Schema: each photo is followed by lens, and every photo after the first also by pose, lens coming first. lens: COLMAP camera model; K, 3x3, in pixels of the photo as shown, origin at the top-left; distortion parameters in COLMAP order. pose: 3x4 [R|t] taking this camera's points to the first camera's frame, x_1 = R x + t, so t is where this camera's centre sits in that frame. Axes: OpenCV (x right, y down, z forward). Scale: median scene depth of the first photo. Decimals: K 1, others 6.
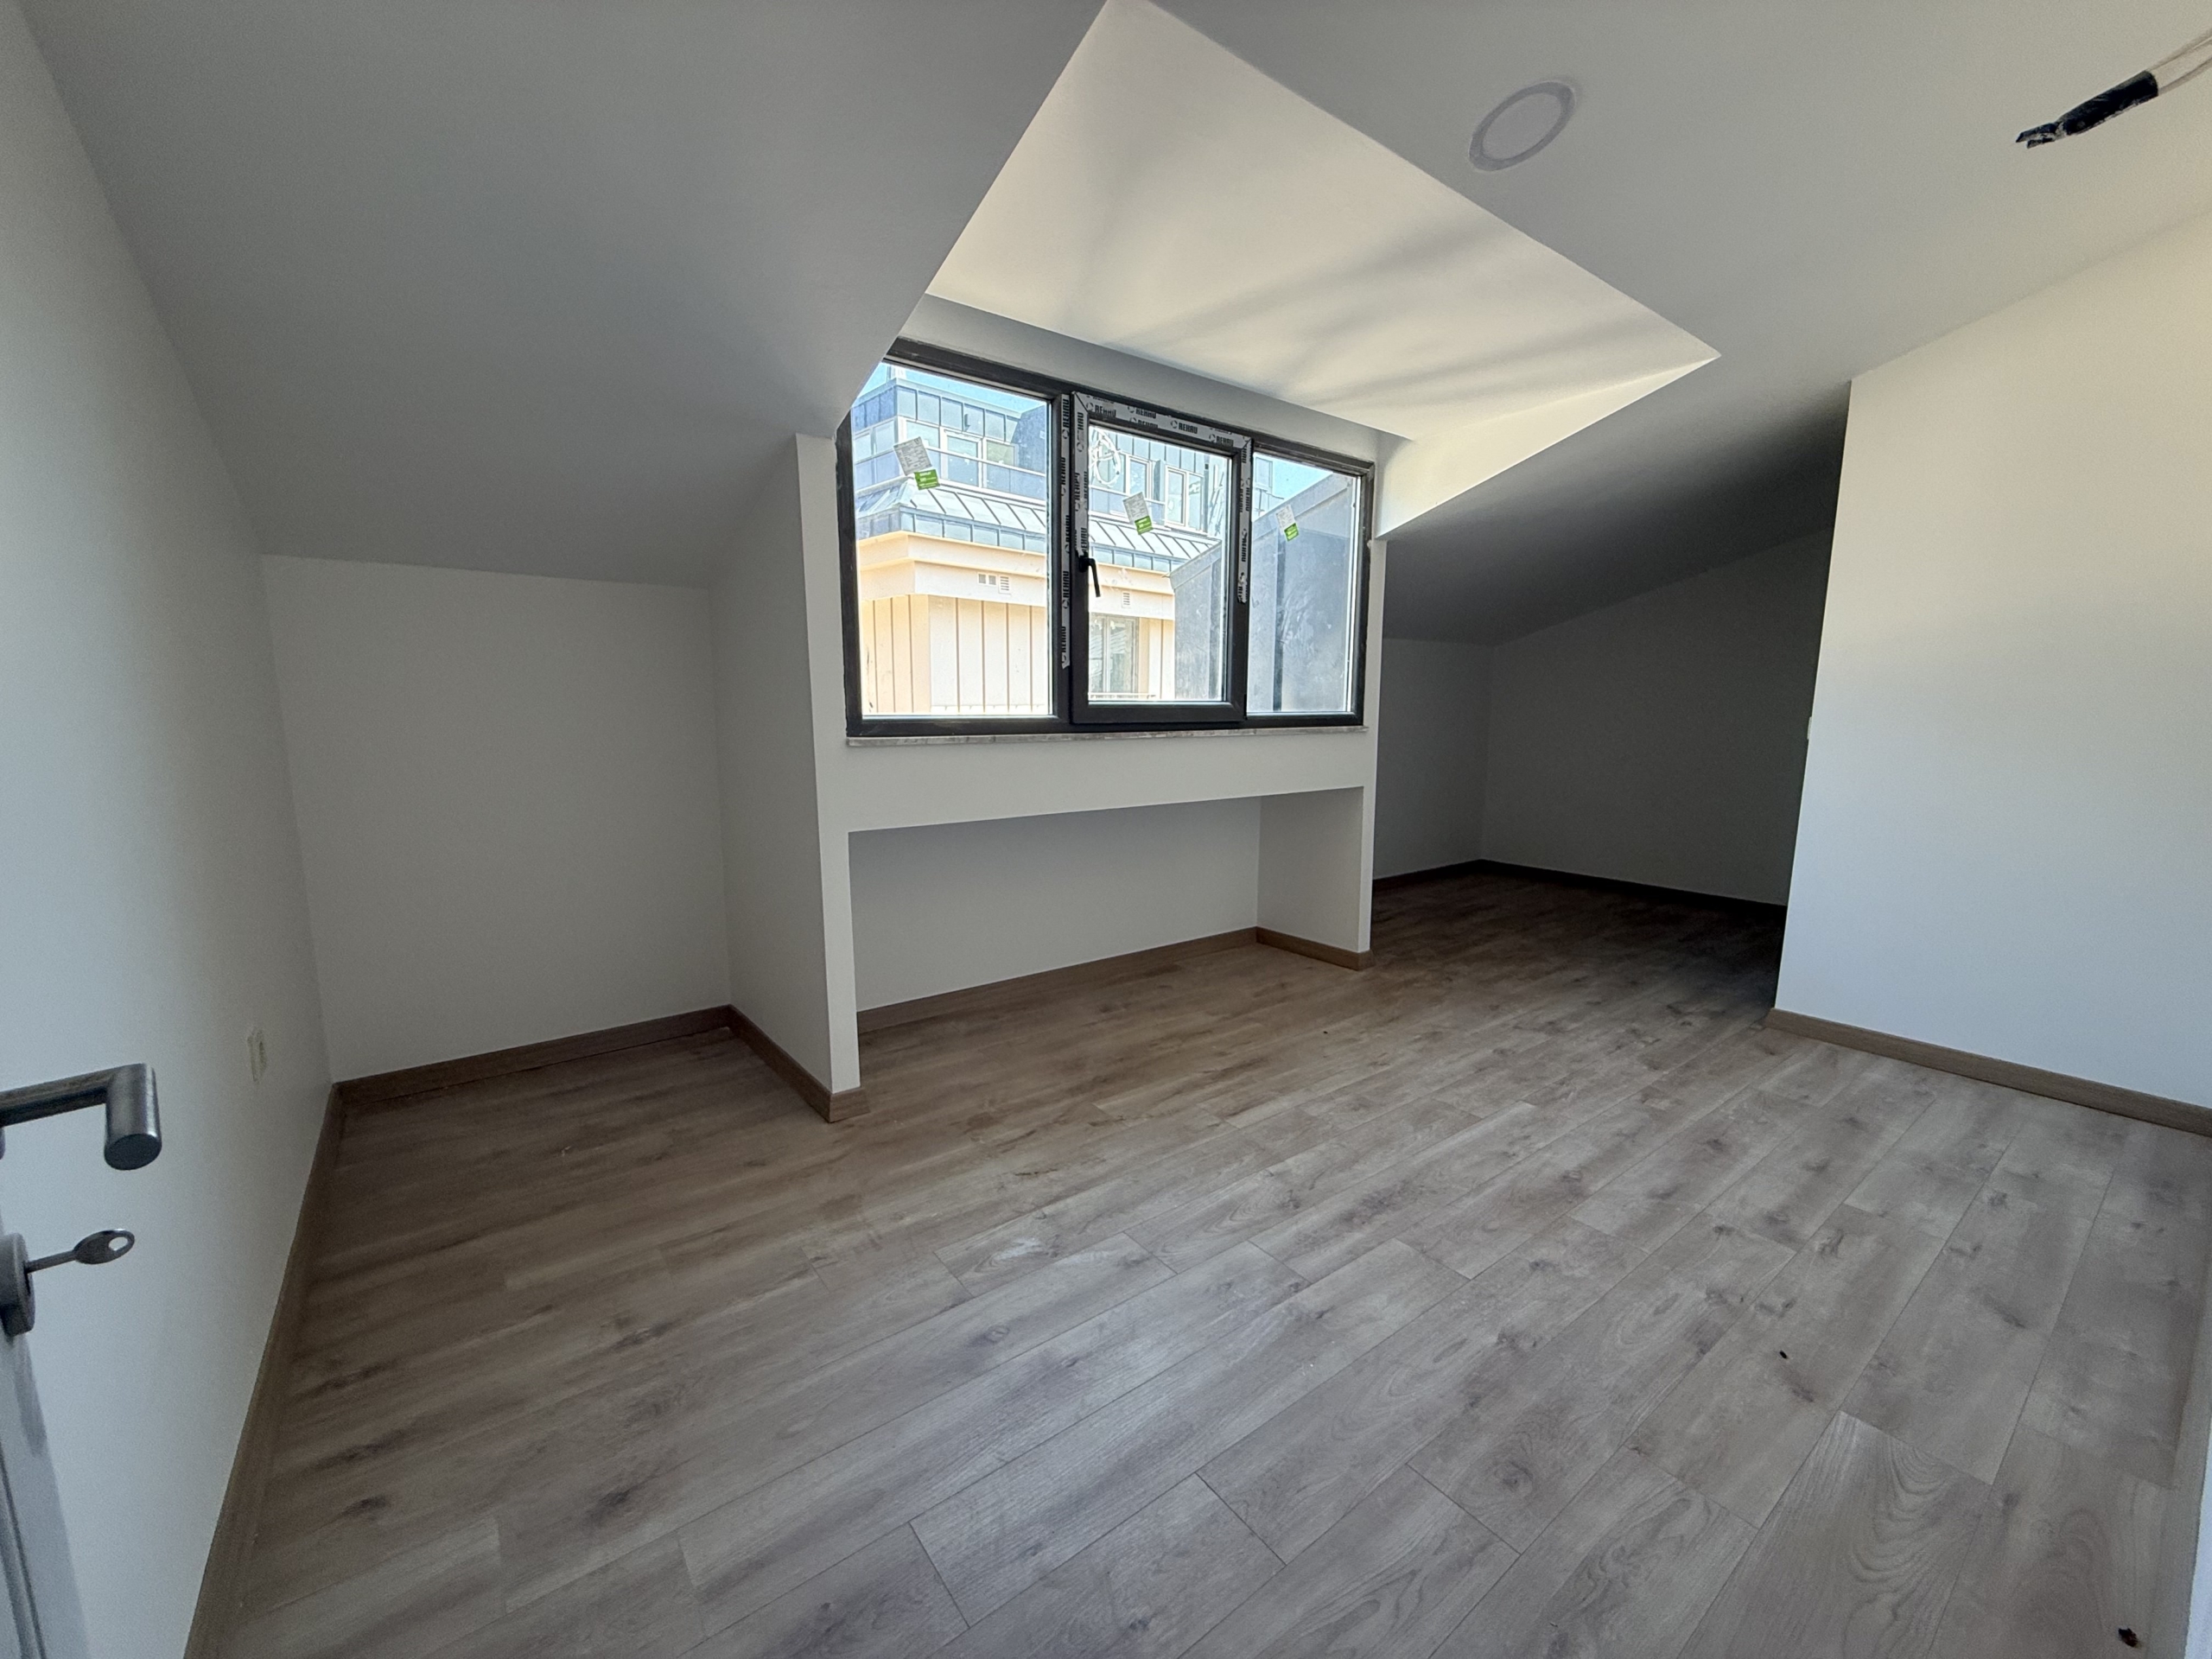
lens RADIAL K [[880.7, 0, 1100.7], [0, 880.7, 832.8], [0, 0, 1]] dist [-0.000896, -0.000652]
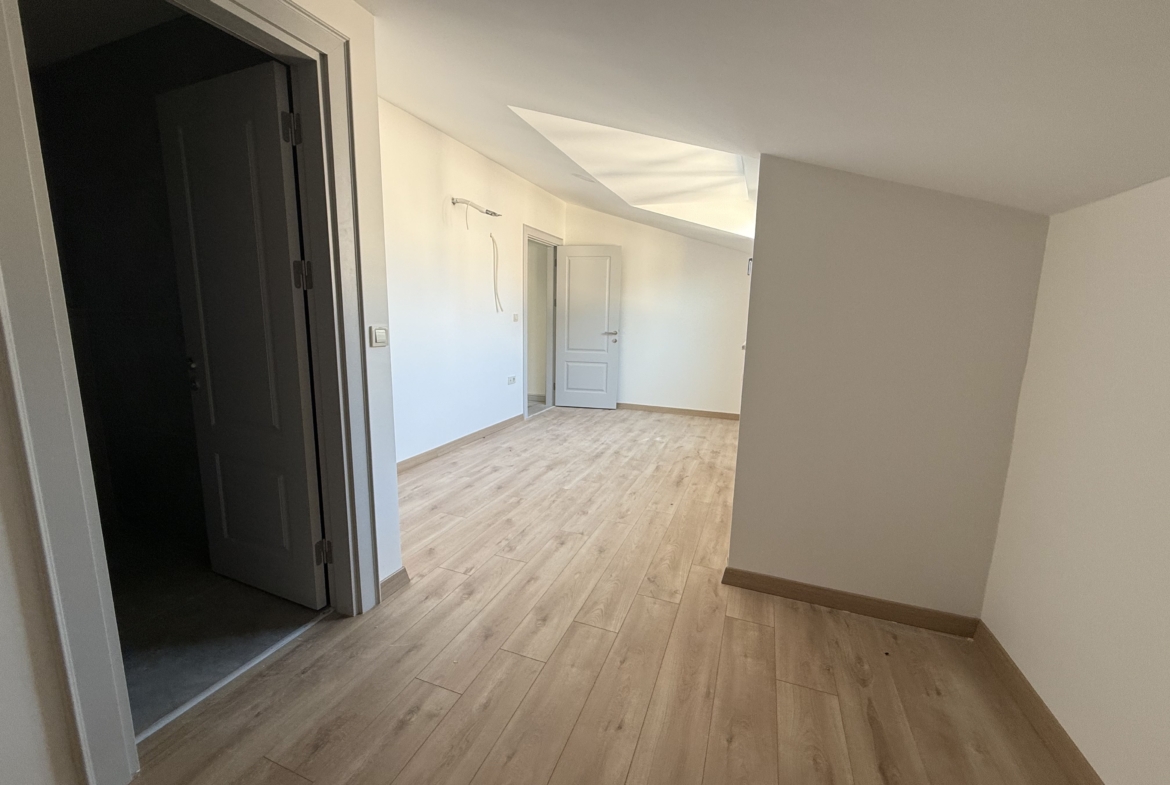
lens RADIAL K [[466.5, 0, 585.0], [0, 466.5, 392.5], [0, 0, 1]] dist [0.000340, 0.000012]
pose [[-0.846900, 0.067097, -0.527502, 1.190208], [-0.103010, 0.952514, 0.286541, -0.325047], [0.521679, 0.297009, -0.799773, 2.139245]]
